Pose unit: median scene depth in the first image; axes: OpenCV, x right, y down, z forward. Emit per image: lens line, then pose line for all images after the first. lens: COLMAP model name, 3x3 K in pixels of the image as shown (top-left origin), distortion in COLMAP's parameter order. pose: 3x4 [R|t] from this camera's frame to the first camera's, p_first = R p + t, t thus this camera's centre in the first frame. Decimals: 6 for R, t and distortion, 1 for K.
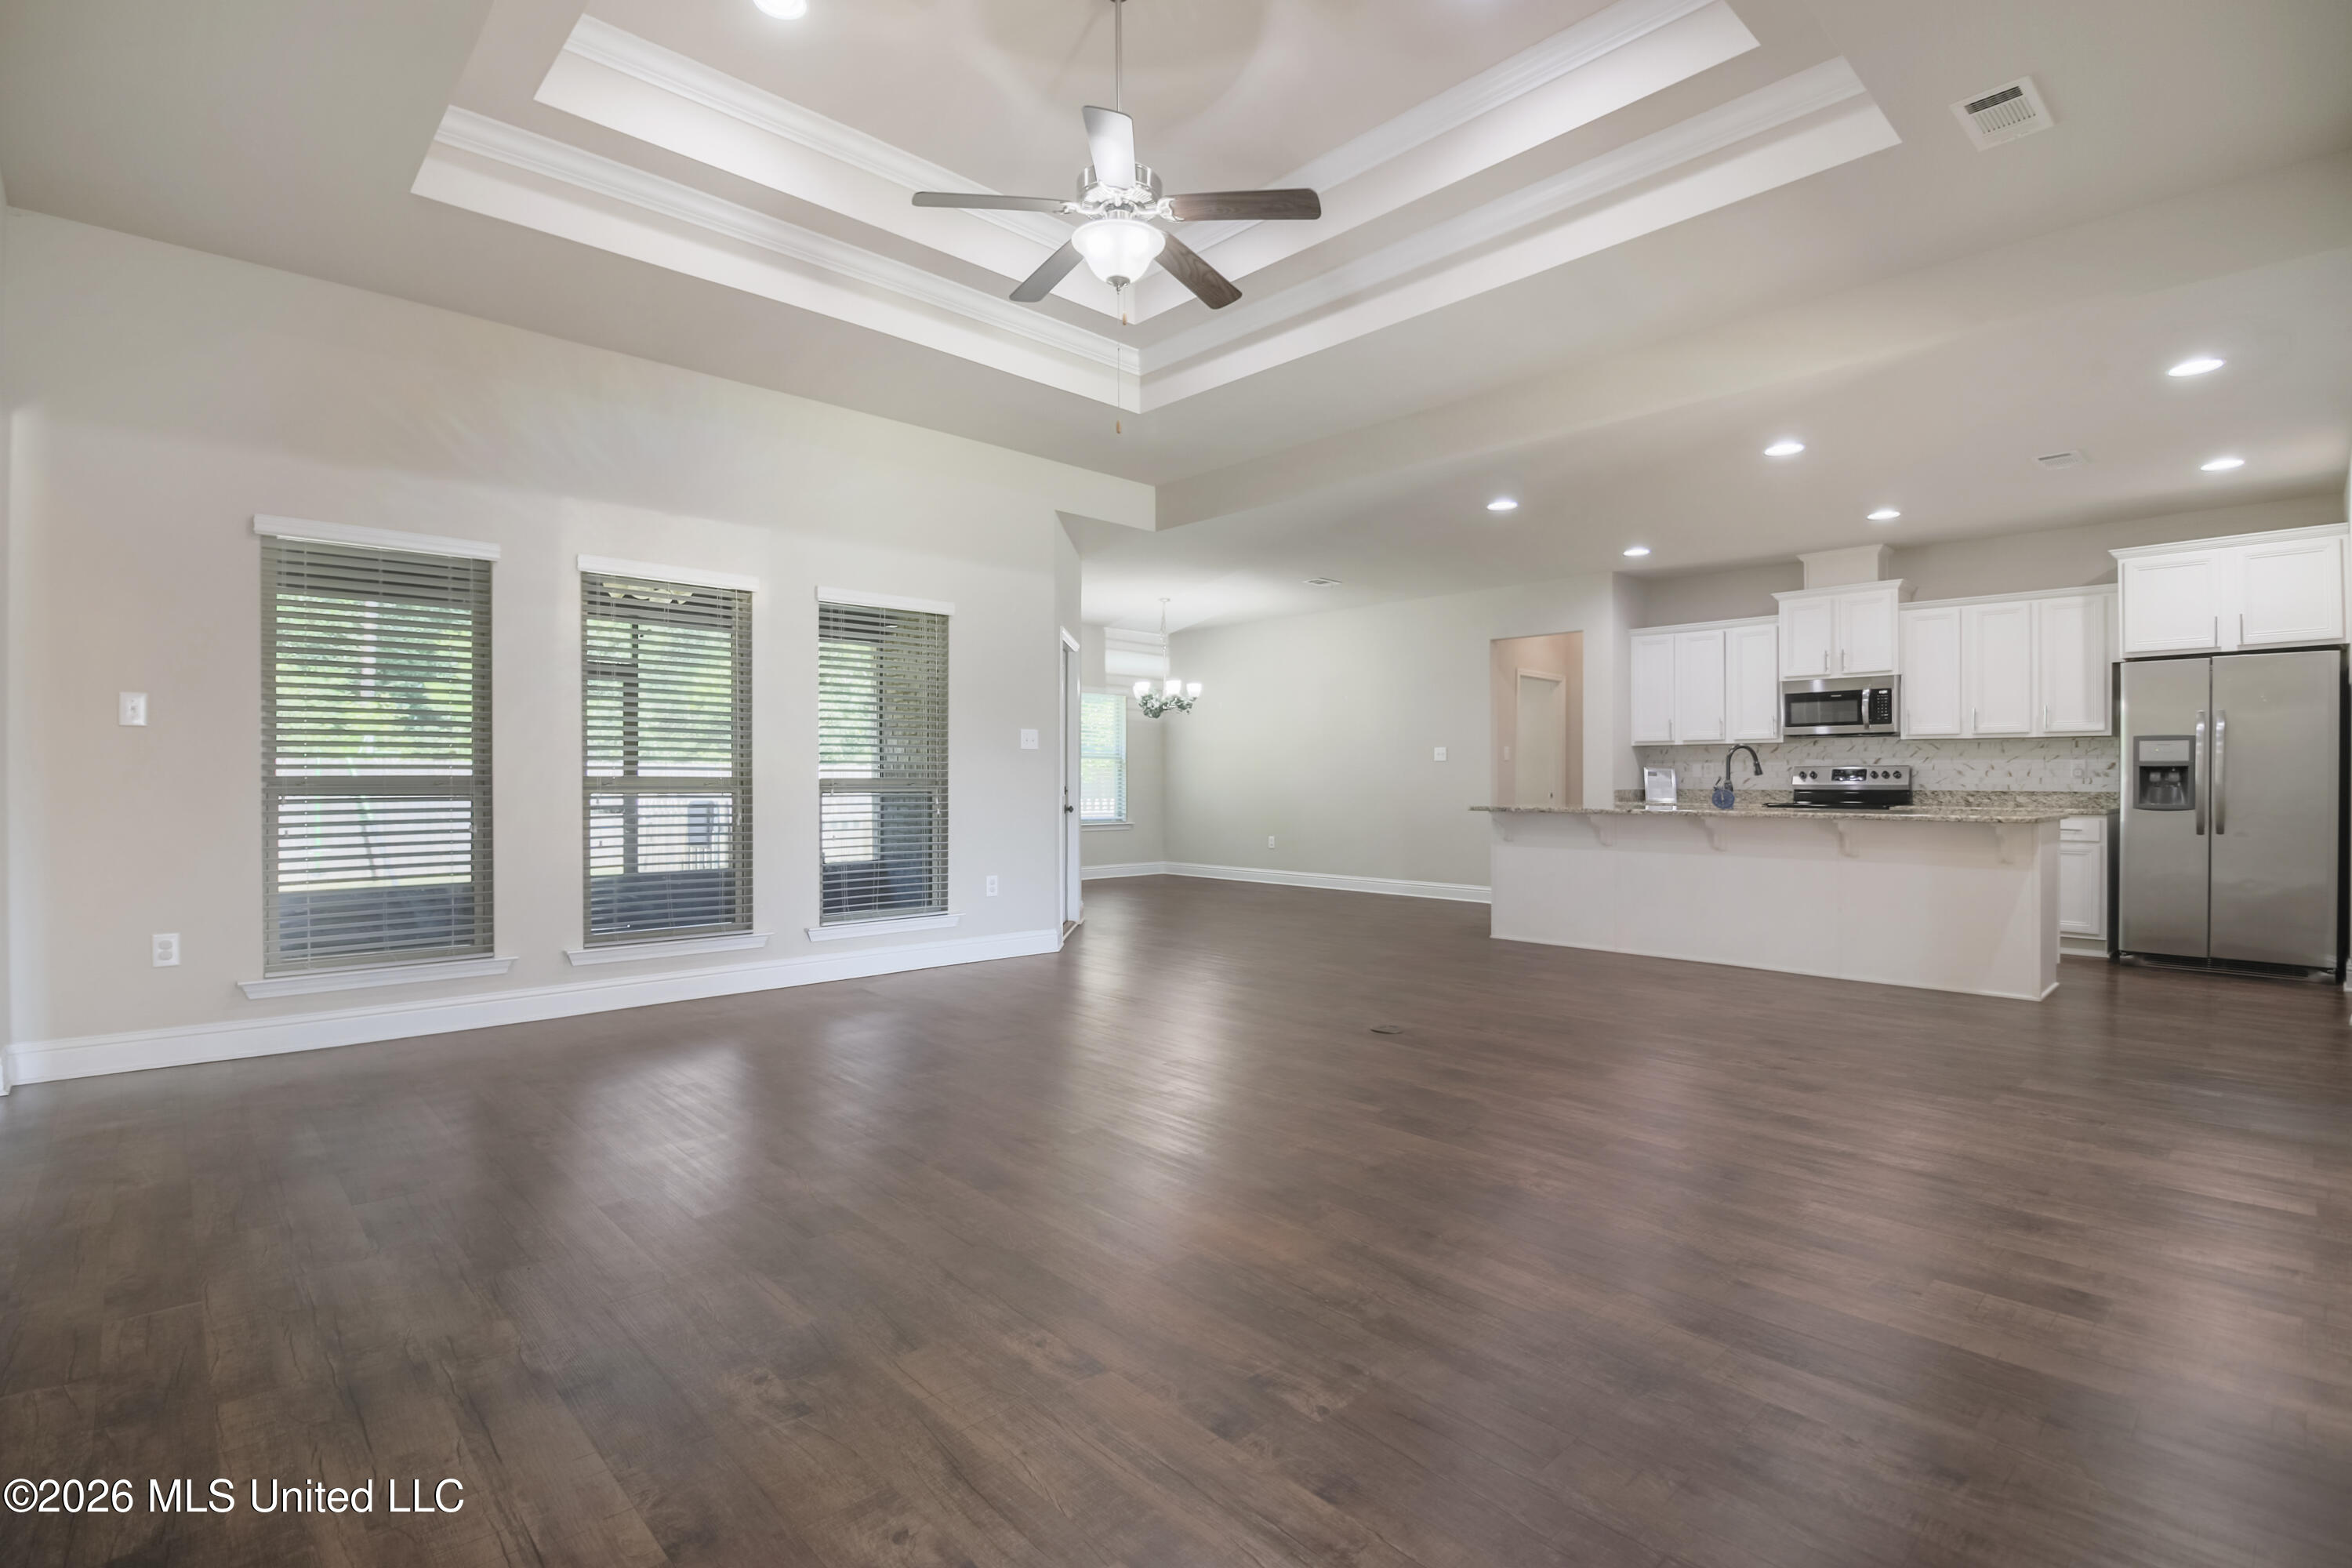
lens RADIAL K [[1096.2, 0, 1171.8], [0, 1096.2, 782.3], [0, 0, 1]] dist [-0.000445, -0.012046]
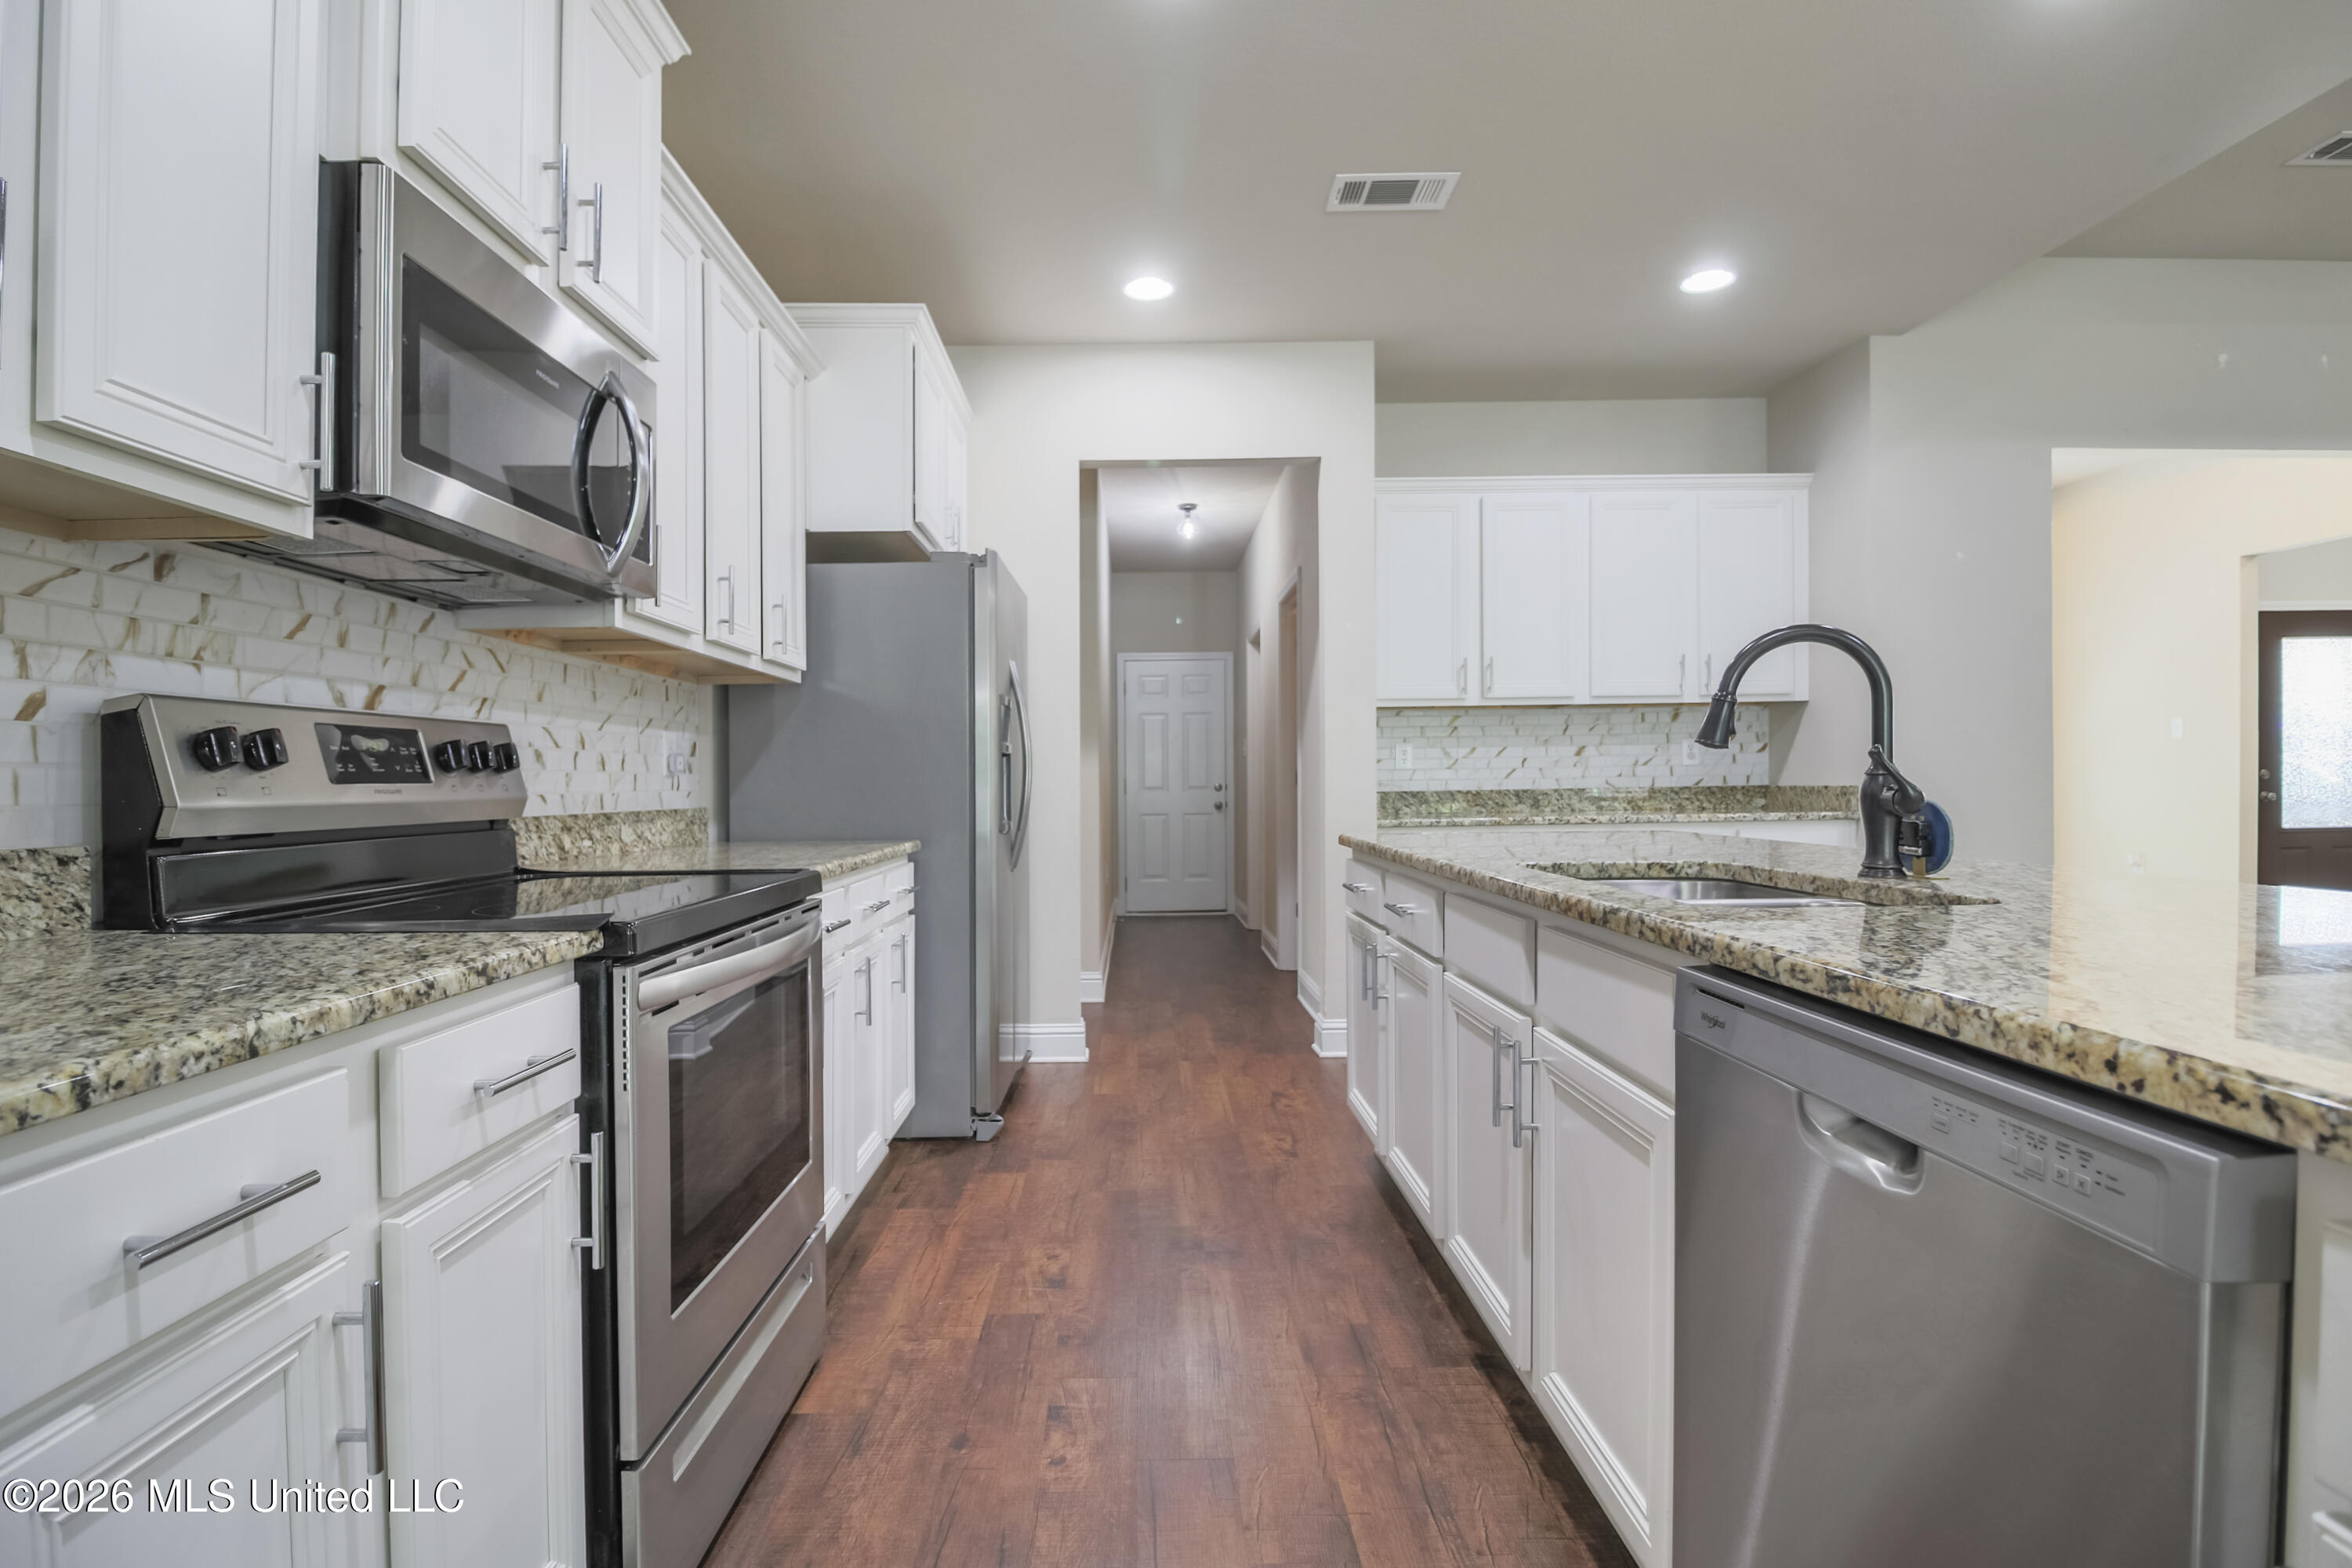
lens RADIAL K [[1134.4, 0, 1142.6], [0, 1134.4, 782.8], [0, 0, 1]] dist [0.000434, -0.010791]
pose [[-0.738601, 0.007170, 0.674104, 0.445643], [0.012658, 0.999915, 0.003234, -0.000597], [-0.674024, 0.010922, -0.738629, 1.287360]]
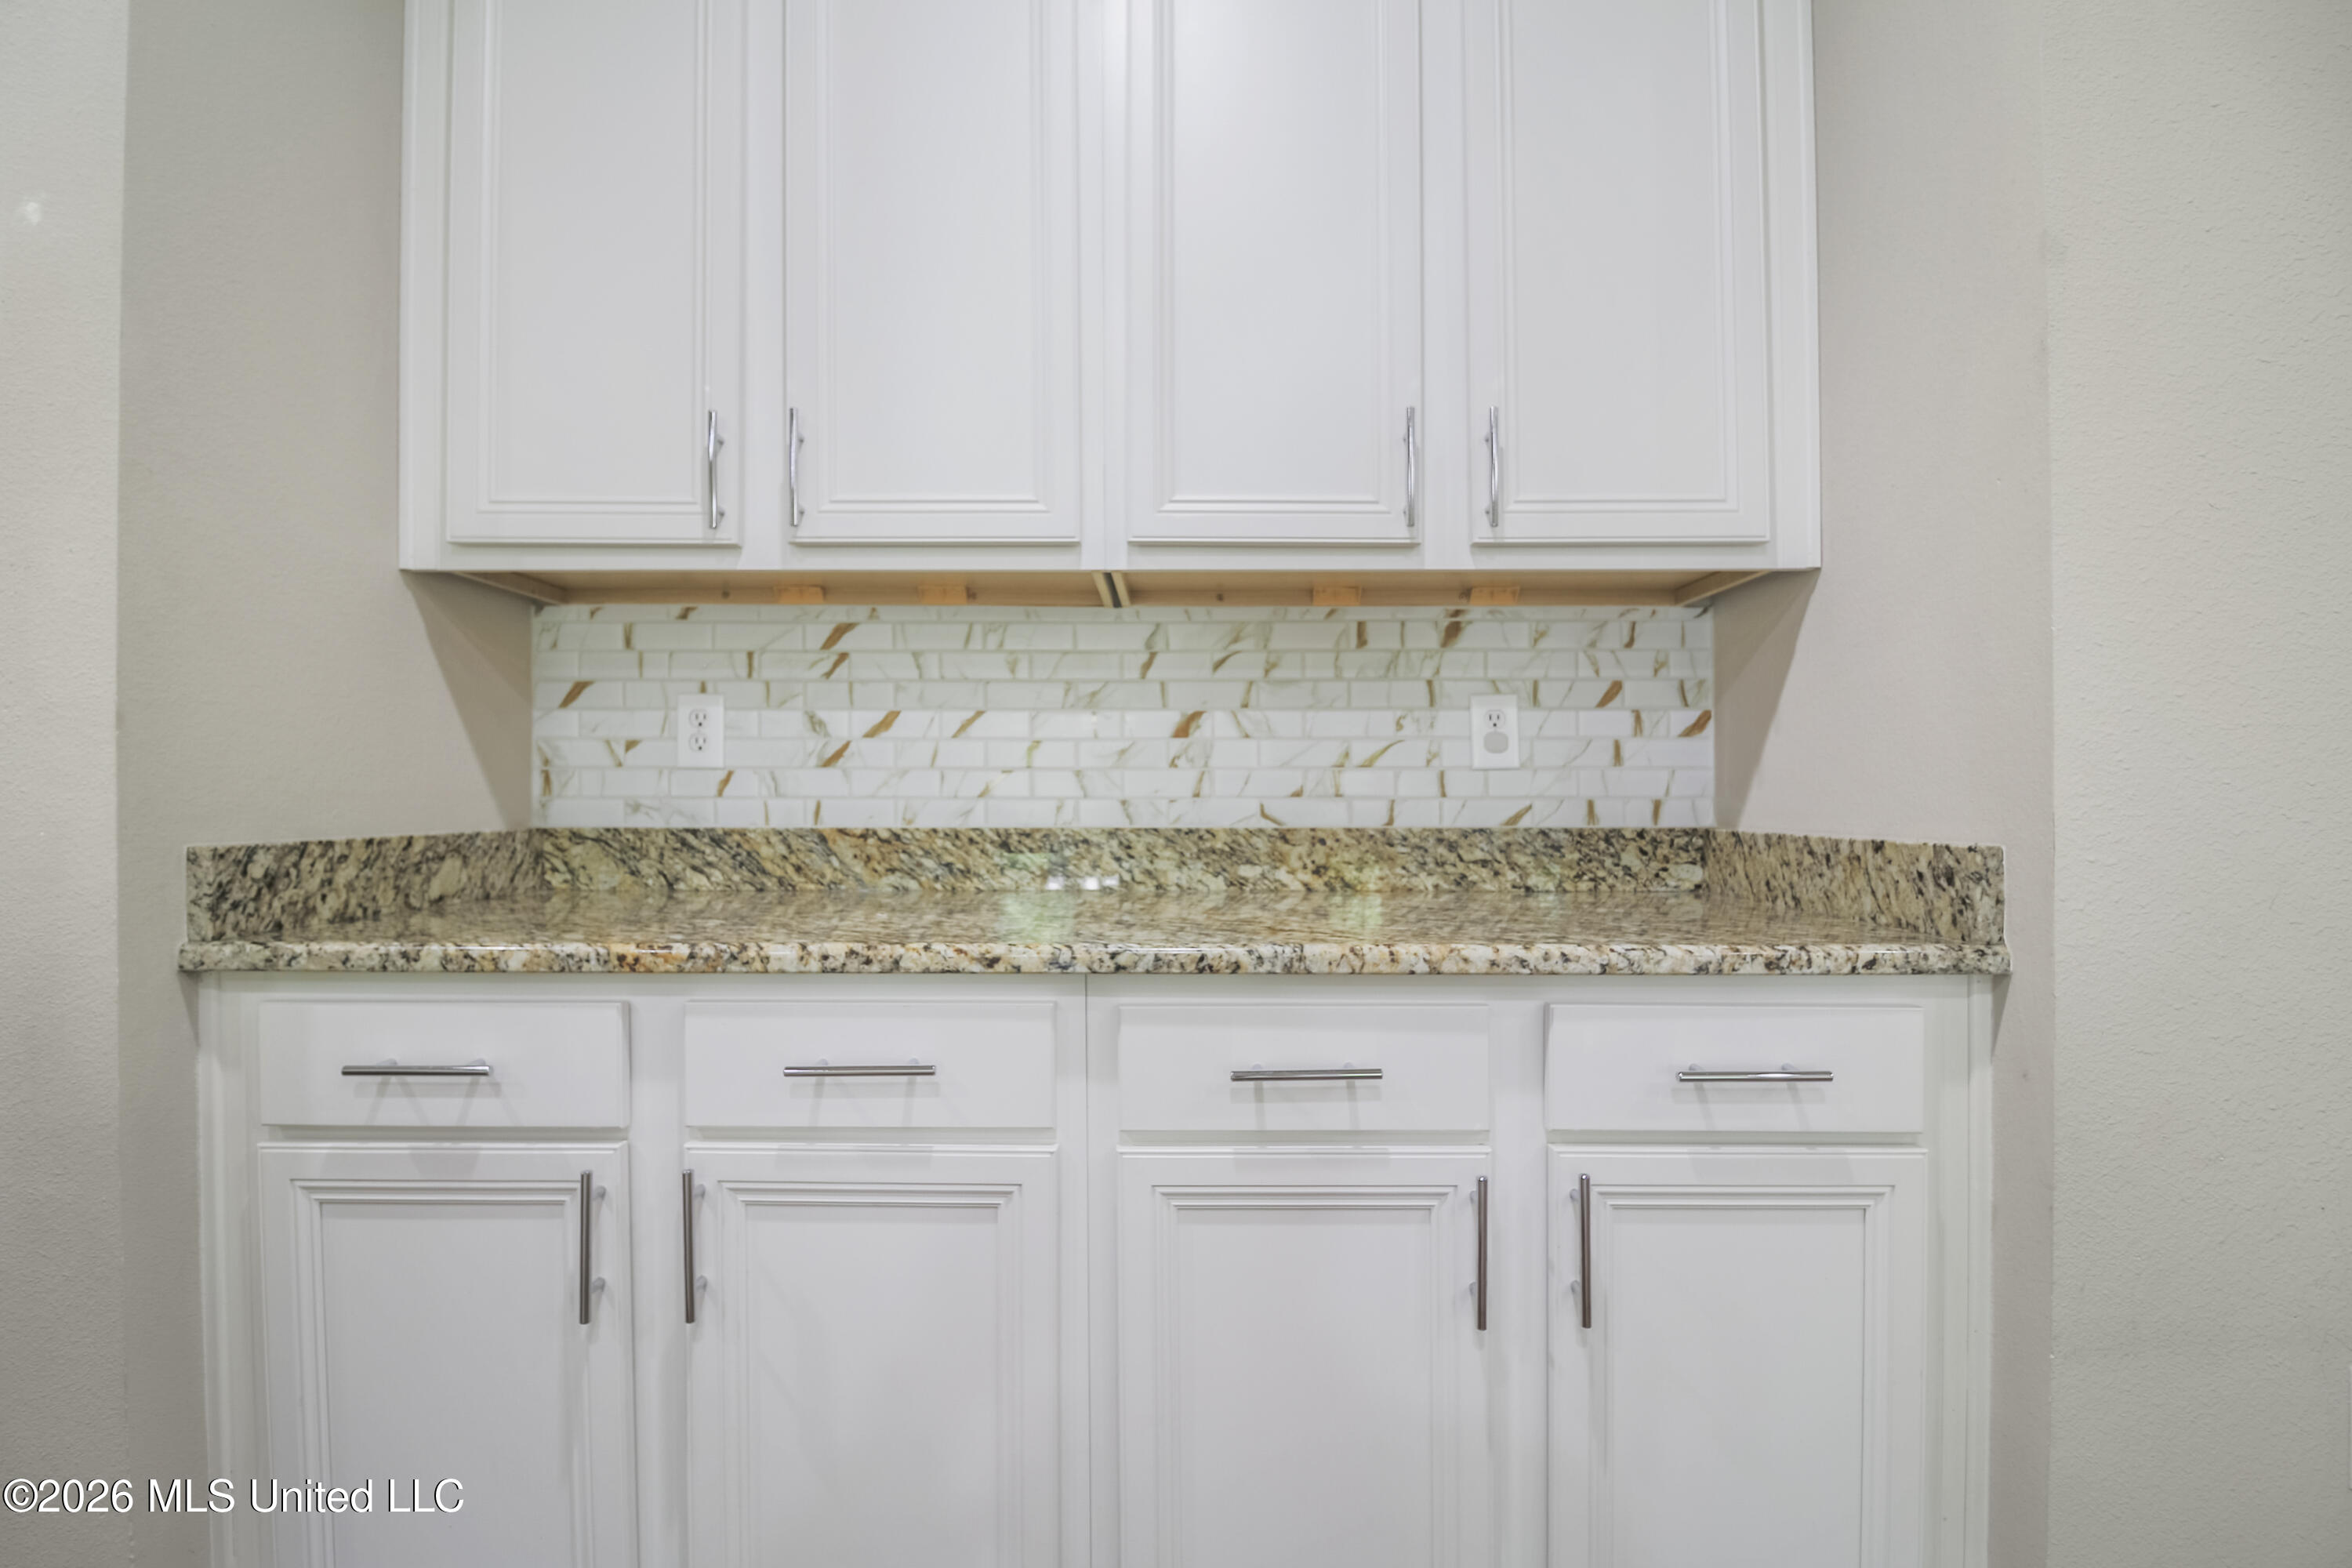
lens RADIAL K [[1096.2, 0, 1171.8], [0, 1096.2, 782.3], [0, 0, 1]] dist [-0.000445, -0.012046]
pose [[-0.721350, 0.002450, 0.692566, 0.559894], [-0.003534, 0.999968, -0.007218, 0.000185], [-0.692561, -0.007654, -0.721318, 0.721790]]
